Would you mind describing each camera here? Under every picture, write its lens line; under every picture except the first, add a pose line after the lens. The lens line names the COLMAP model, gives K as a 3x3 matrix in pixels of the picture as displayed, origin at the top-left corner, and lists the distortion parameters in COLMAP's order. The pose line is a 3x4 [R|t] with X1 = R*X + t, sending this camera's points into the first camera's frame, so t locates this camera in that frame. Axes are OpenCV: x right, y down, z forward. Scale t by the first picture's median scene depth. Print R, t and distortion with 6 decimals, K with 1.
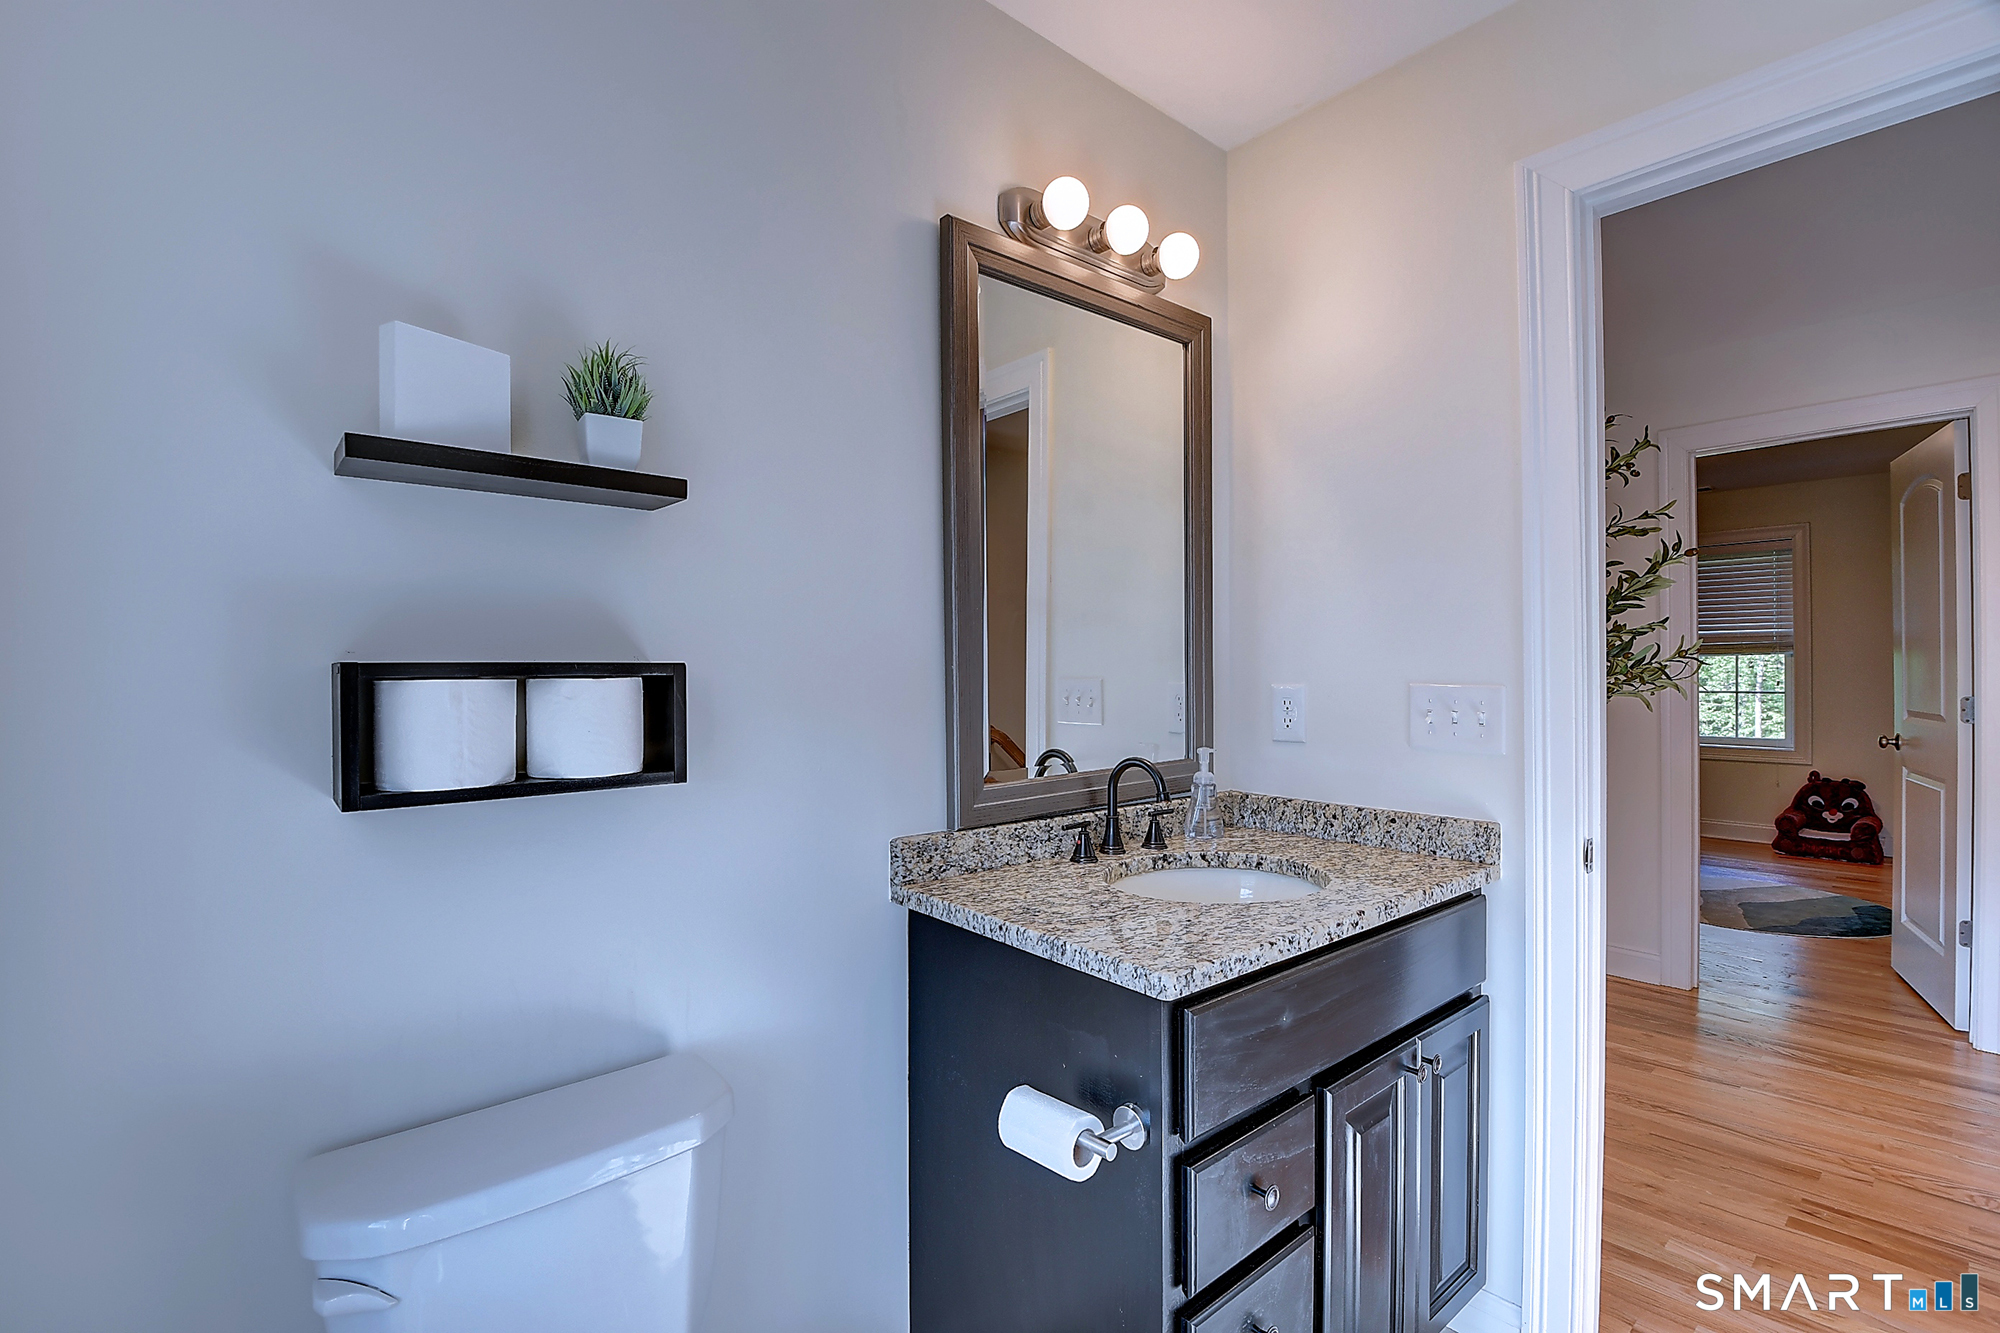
lens RADIAL K [[894.9, 0, 990.3], [0, 894.9, 657.7], [0, 0, 1]] dist [-0.004636, -0.000974]
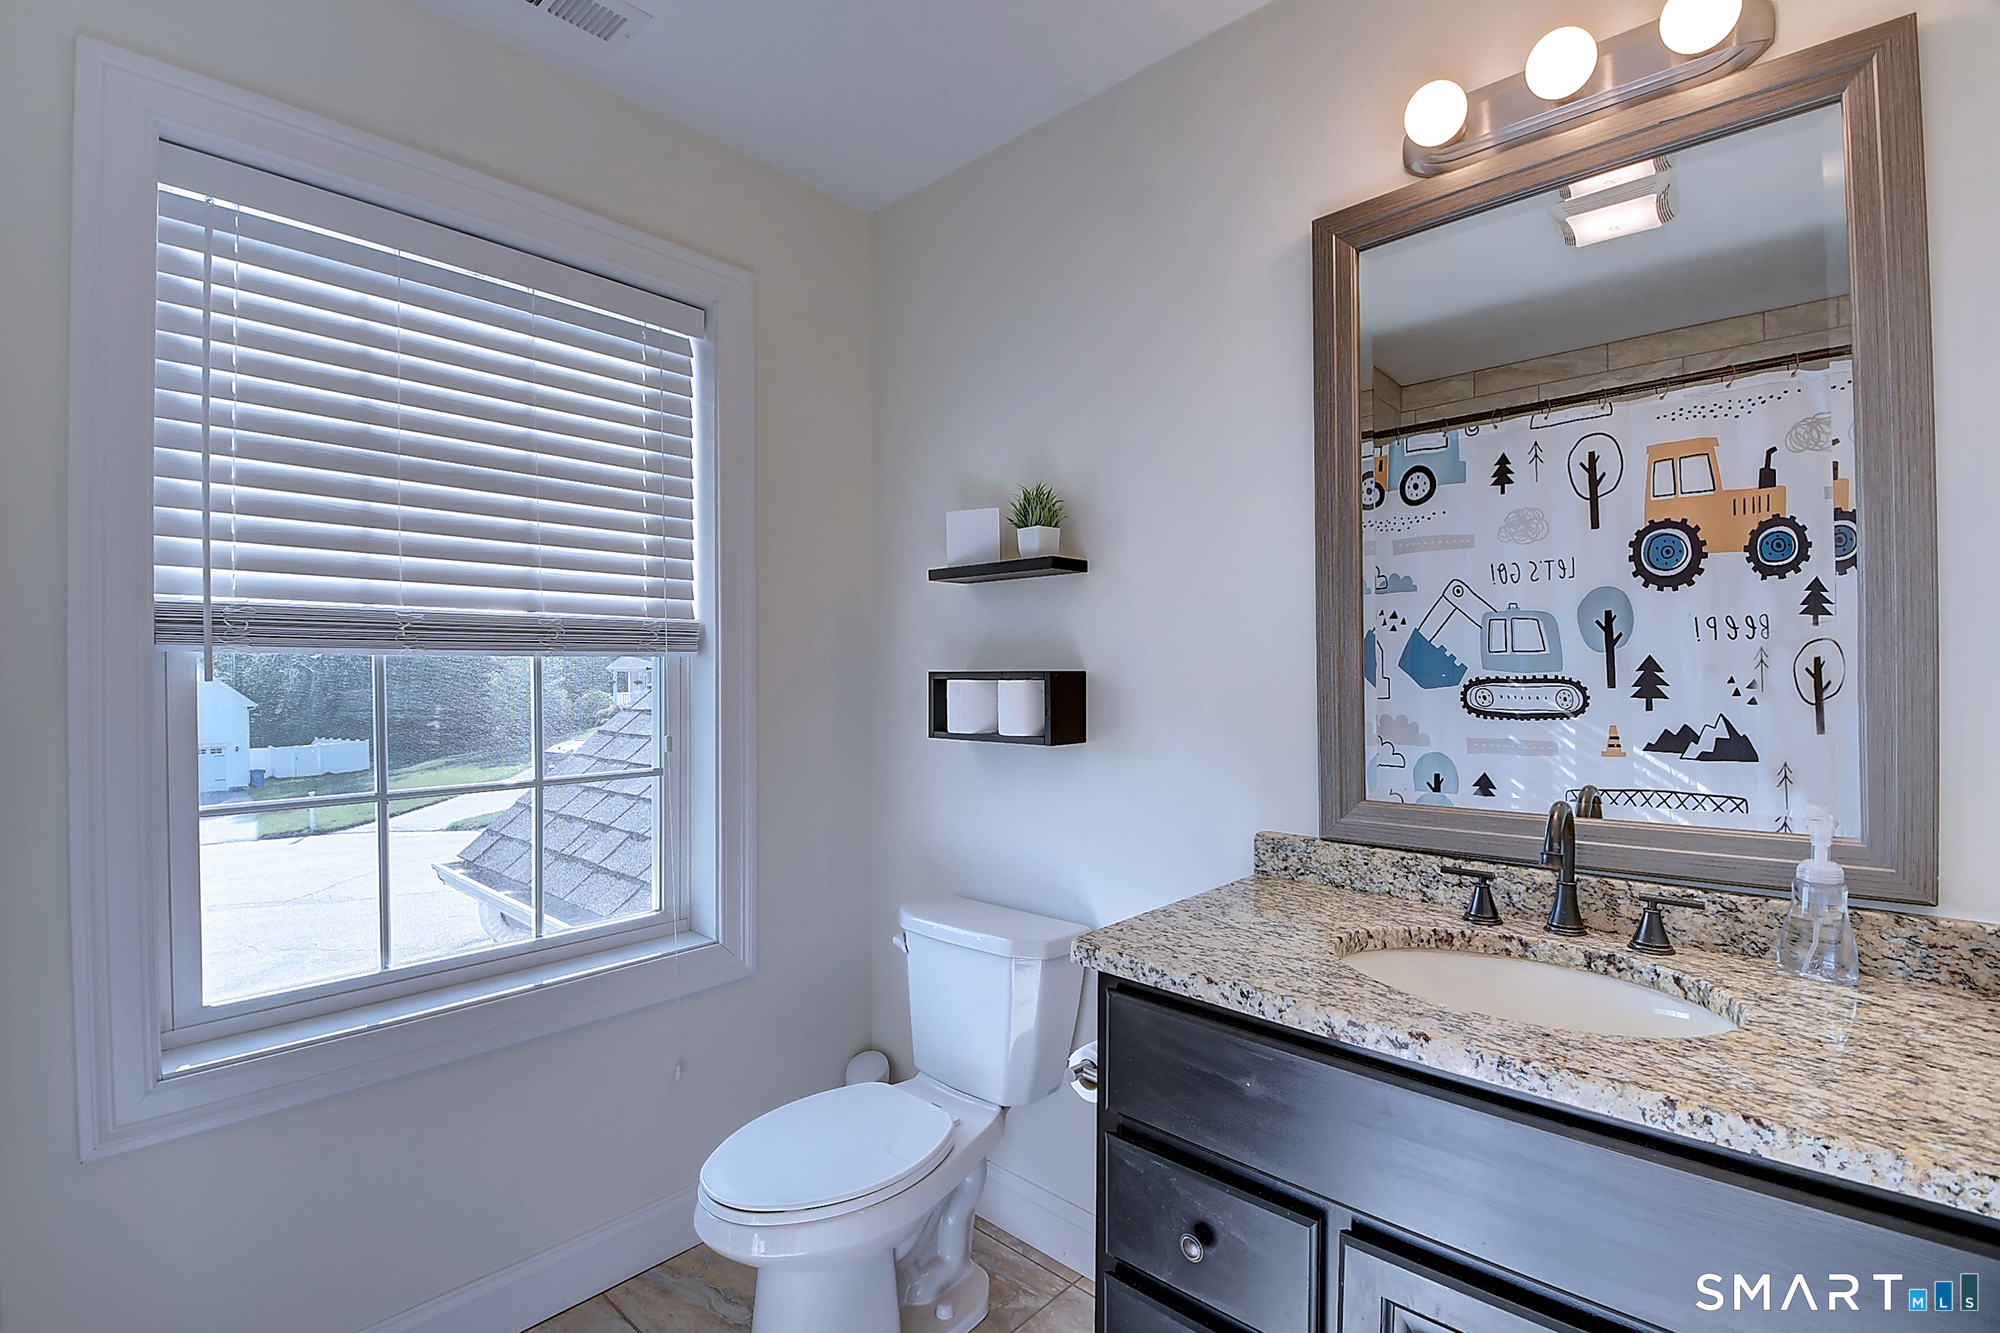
lens RADIAL K [[894.9, 0, 989.9], [0, 894.9, 674.7], [0, 0, 1]] dist [-0.004636, -0.000974]
pose [[0.129367, 0.001339, -0.991596, 0.942990], [0.005502, 0.999983, 0.002068, 0.005731], [0.991582, -0.005723, 0.129357, 0.528483]]
